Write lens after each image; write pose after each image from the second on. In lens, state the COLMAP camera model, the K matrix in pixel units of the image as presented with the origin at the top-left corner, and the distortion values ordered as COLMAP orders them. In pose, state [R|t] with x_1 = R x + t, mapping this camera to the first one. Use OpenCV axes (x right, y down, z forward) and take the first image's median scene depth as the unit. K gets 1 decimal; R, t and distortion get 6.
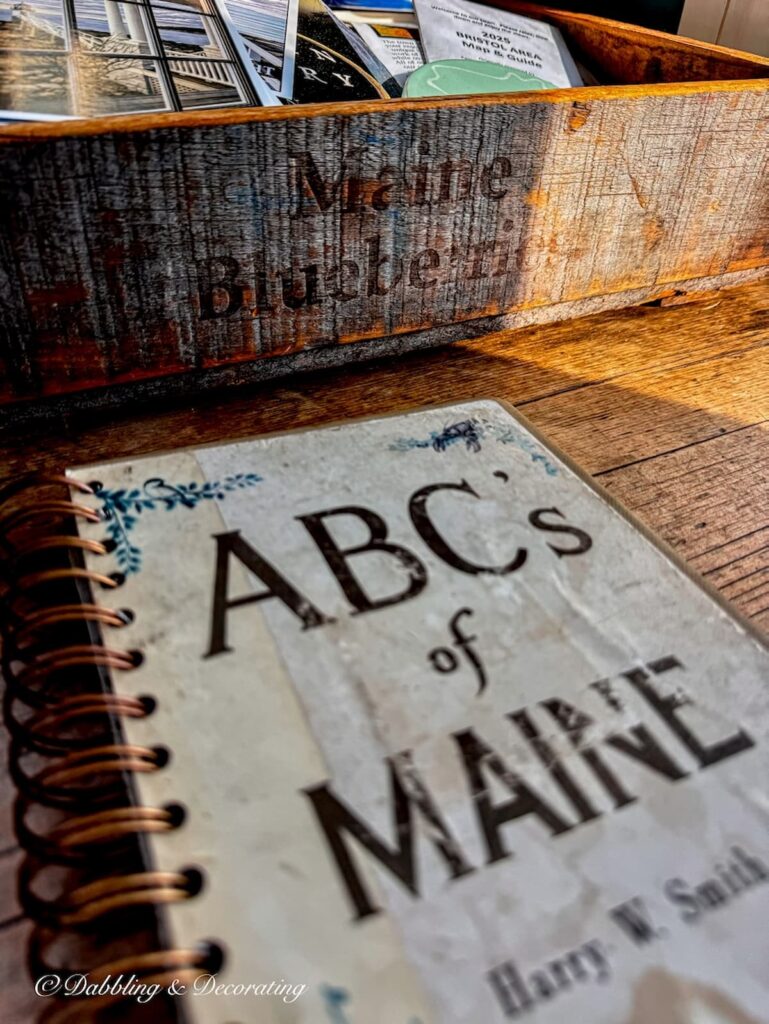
lens RADIAL K [[742.2, 0, 373.9], [0, 742.2, 510.1], [0, 0, 1]] dist [0.143659, -0.216758]
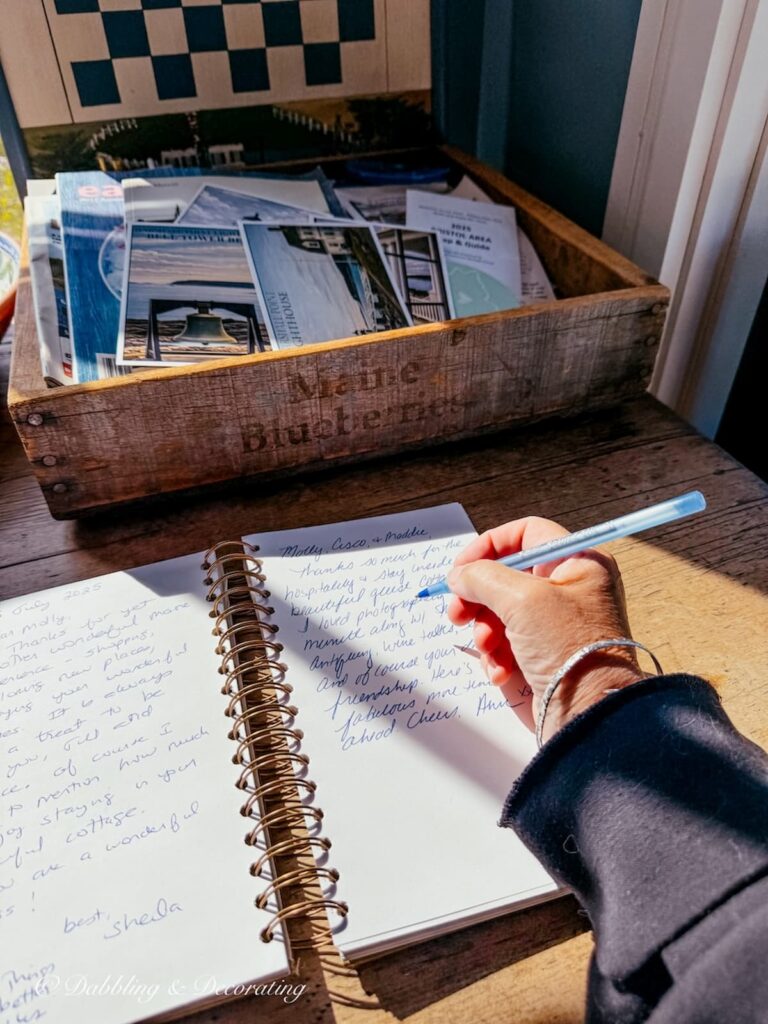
lens RADIAL K [[759.9, 0, 384.0], [0, 759.9, 512.0], [0, 0, 1]] dist [0.268544, -0.235645]
pose [[0.989343, 0.034297, -0.141509, 0.366245], [-0.031201, 0.999224, 0.024044, -0.152080], [0.142224, -0.019372, 0.989645, -0.795885]]
